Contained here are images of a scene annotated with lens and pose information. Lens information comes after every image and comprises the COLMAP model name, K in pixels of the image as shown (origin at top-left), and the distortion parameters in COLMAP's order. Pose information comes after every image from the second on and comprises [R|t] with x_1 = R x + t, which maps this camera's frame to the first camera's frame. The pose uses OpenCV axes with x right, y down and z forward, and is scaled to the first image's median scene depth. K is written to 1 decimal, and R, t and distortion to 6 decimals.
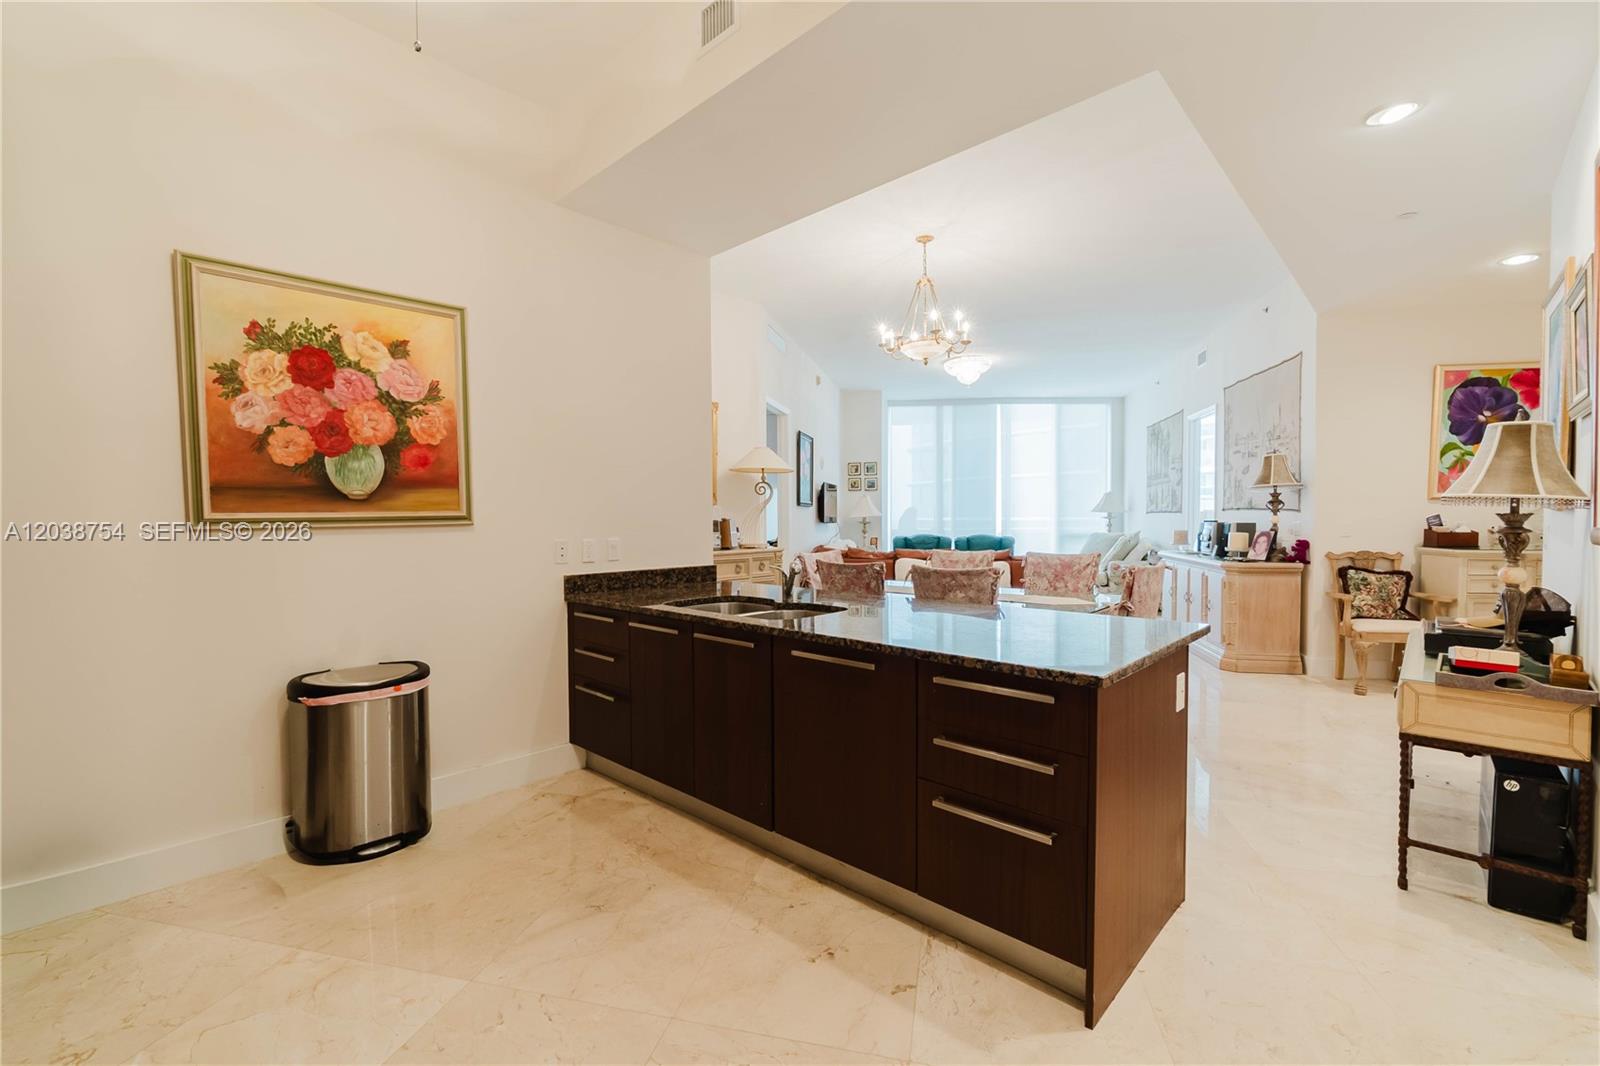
lens RADIAL K [[678.5, 0, 798.7], [0, 678.5, 539.3], [0, 0, 1]] dist [-0.002353, 0.000342]
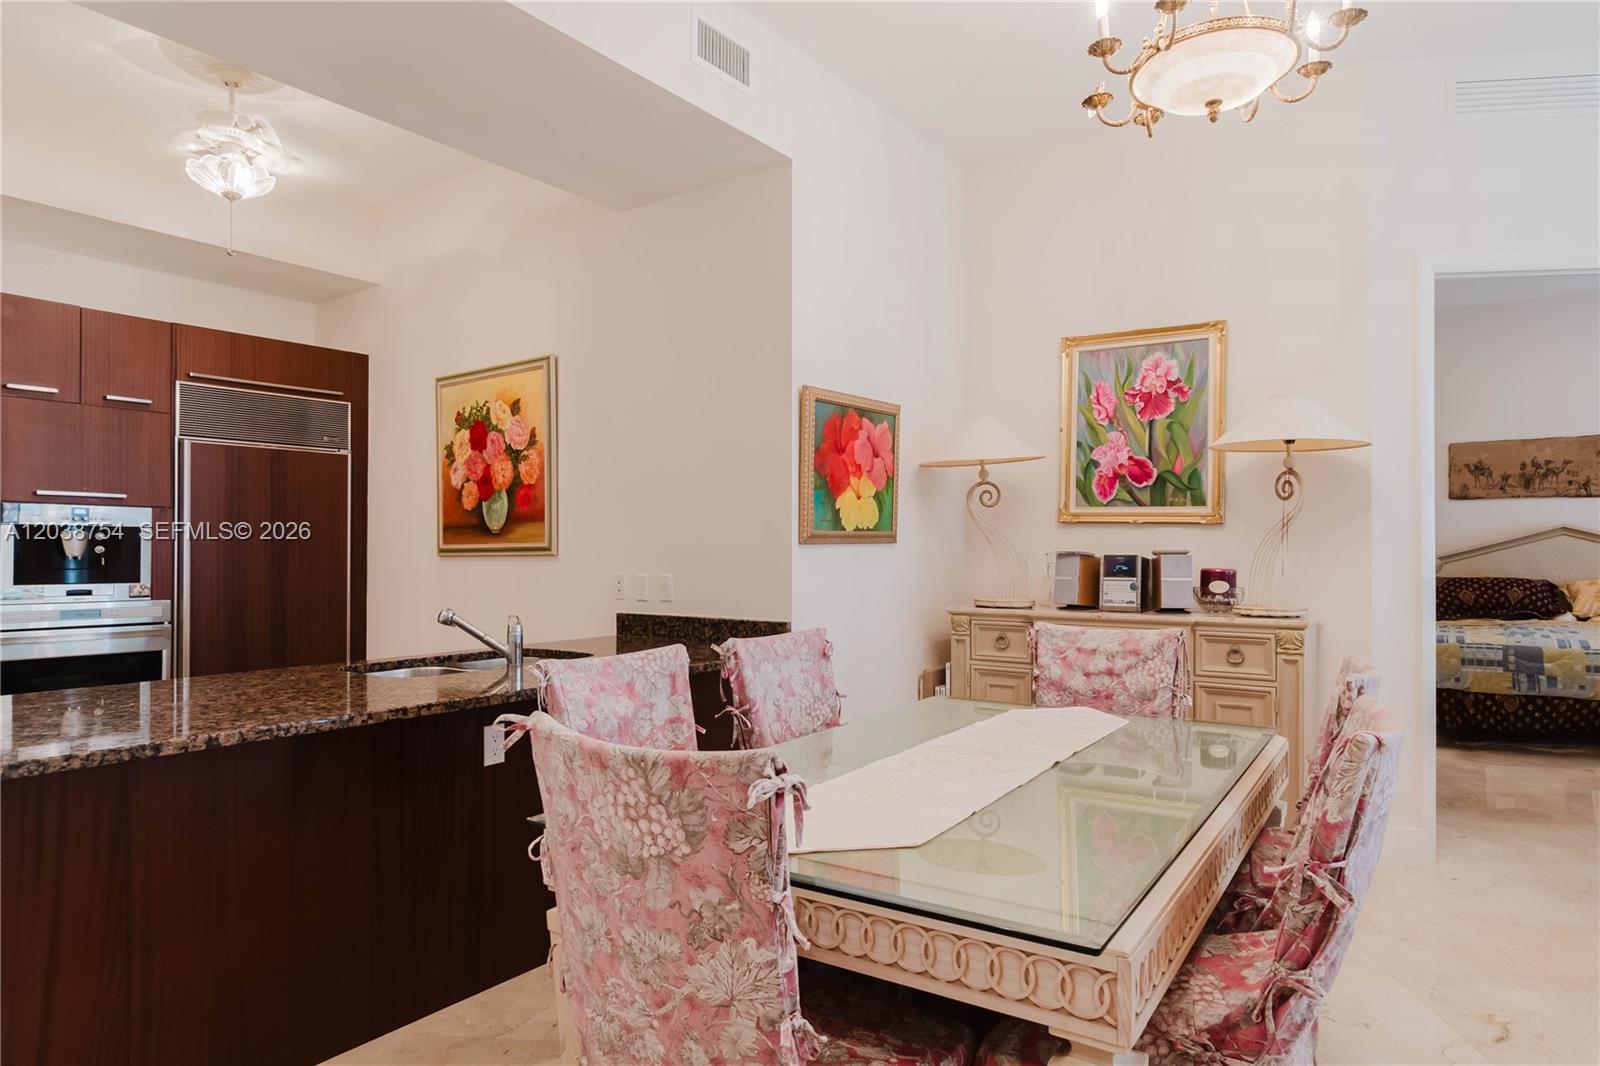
lens RADIAL K [[953.8, 0, 795.5], [0, 953.8, 545.3], [0, 0, 1]] dist [-0.000731, 0.001142]
pose [[0.128071, 0.002677, -0.991761, 0.635217], [-0.032637, 0.999466, -0.001516, -0.028320], [0.991228, 0.032562, 0.128090, 0.713891]]
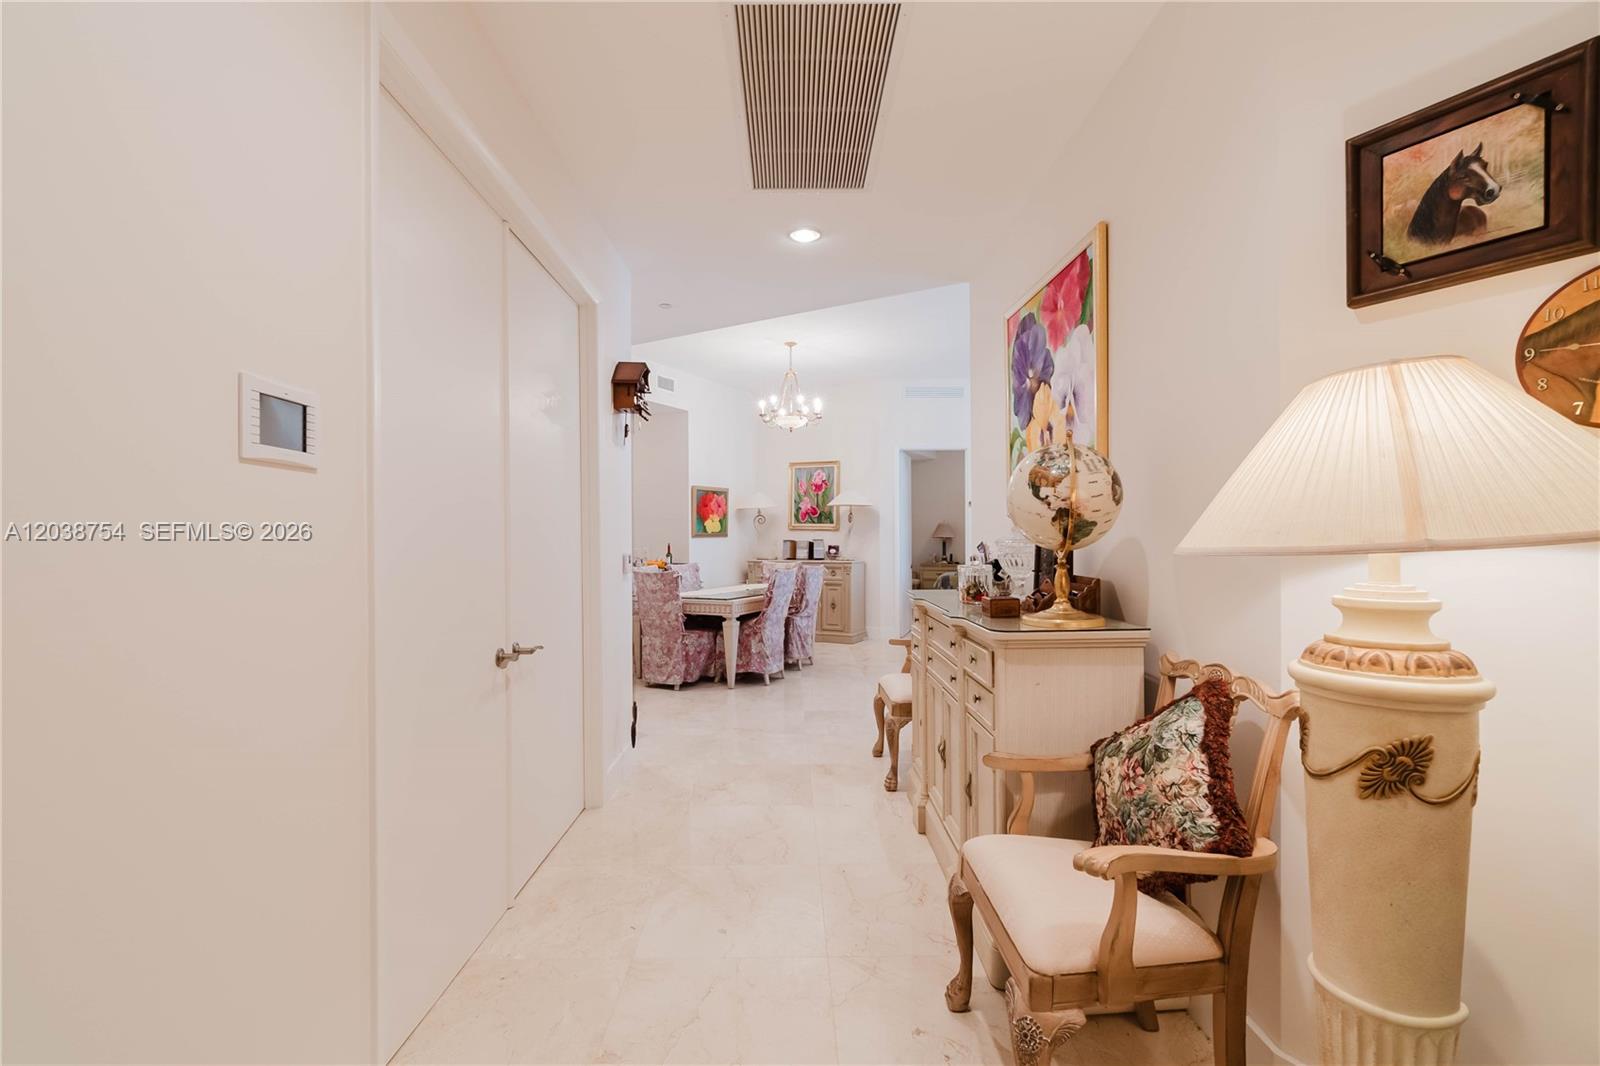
lens RADIAL K [[678.5, 0, 798.7], [0, 678.5, 539.3], [0, 0, 1]] dist [-0.002353, 0.000342]
pose [[0.252259, 0.006732, -0.967636, 1.519767], [-0.027960, 0.999609, -0.000334, -0.033211], [0.967256, 0.027140, 0.252348, 0.651718]]
